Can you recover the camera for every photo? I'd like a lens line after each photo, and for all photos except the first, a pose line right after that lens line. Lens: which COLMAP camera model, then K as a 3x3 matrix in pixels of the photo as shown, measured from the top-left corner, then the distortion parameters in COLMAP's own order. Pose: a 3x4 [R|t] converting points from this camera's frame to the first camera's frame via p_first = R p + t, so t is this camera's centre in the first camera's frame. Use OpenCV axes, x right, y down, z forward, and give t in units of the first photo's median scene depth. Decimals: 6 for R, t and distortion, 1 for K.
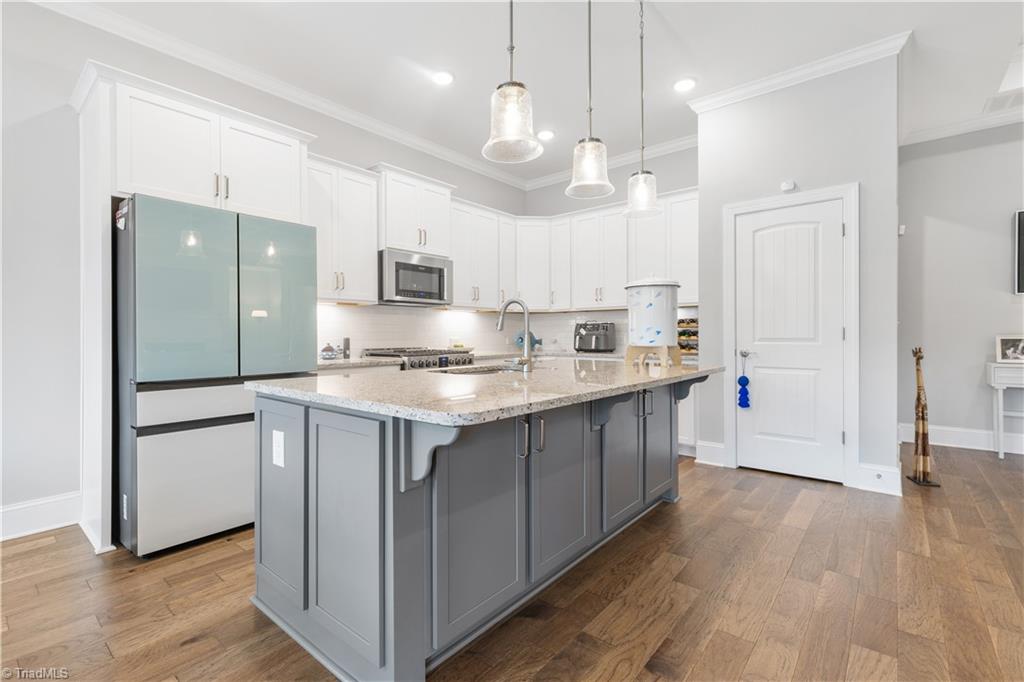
lens RADIAL K [[469.9, 0, 510.3], [0, 469.9, 333.0], [0, 0, 1]] dist [0.000549, 0.000278]
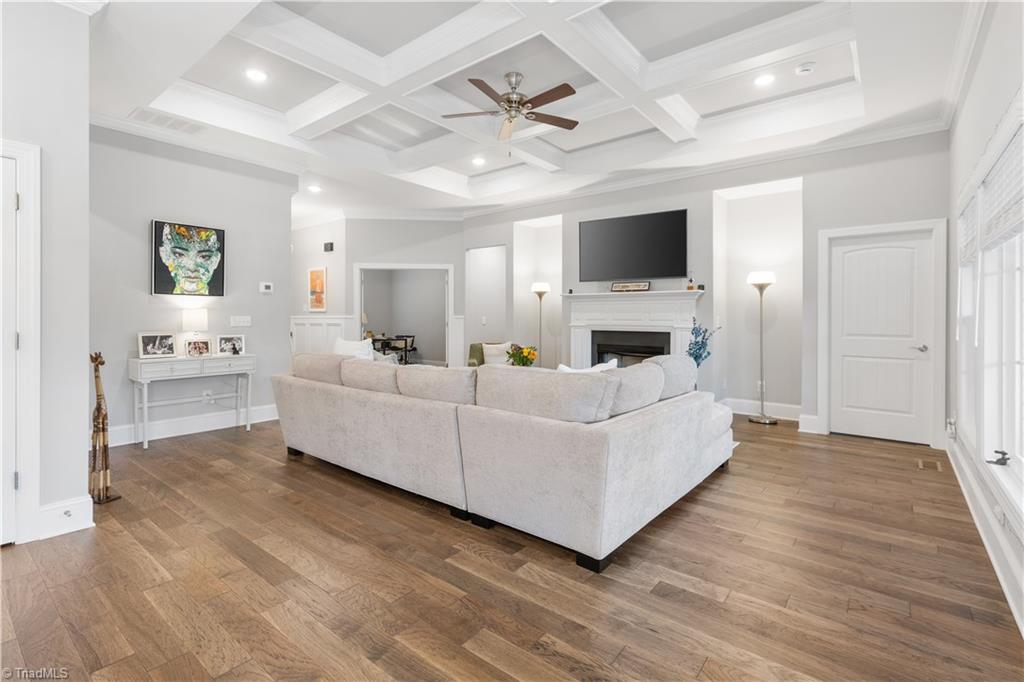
lens RADIAL K [[469.9, 0, 515.7], [0, 469.9, 319.2], [0, 0, 1]] dist [0.000549, 0.000278]
pose [[-0.021767, 0.002232, 0.999761, -0.053673], [-0.007774, 0.999967, -0.002401, -0.036910], [-0.999733, -0.007825, -0.021749, 0.220681]]
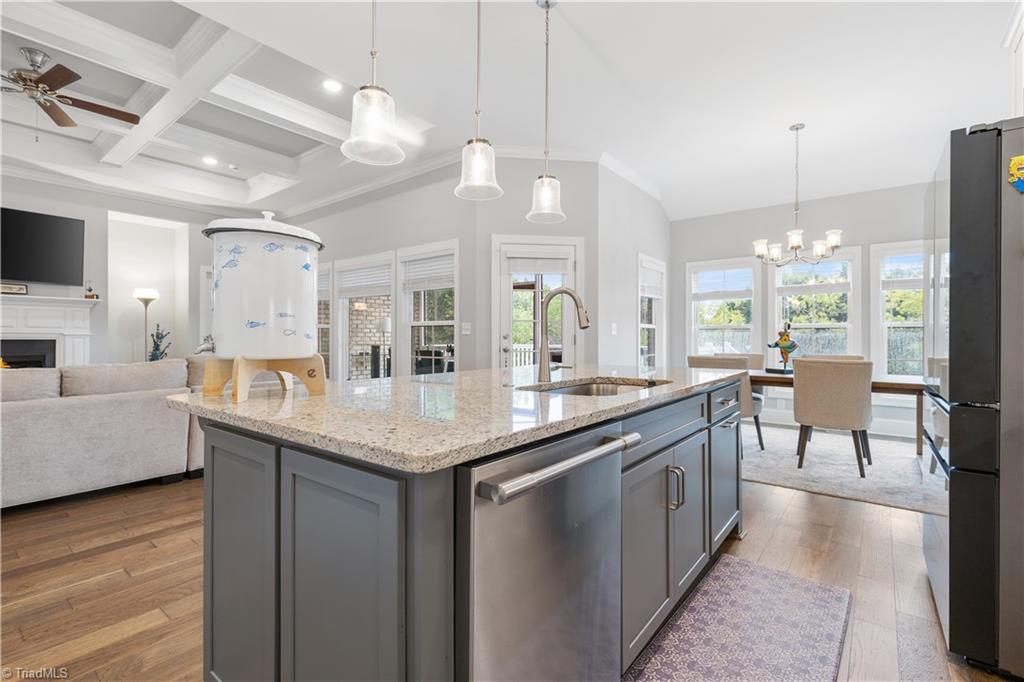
lens RADIAL K [[469.9, 0, 511.7], [0, 469.9, 338.5], [0, 0, 1]] dist [0.000549, 0.000278]
pose [[-0.999328, 0.004071, -0.036419, 0.112986], [0.004093, 0.999991, -0.000514, 0.012846], [0.036416, -0.000663, -0.999336, 1.562916]]
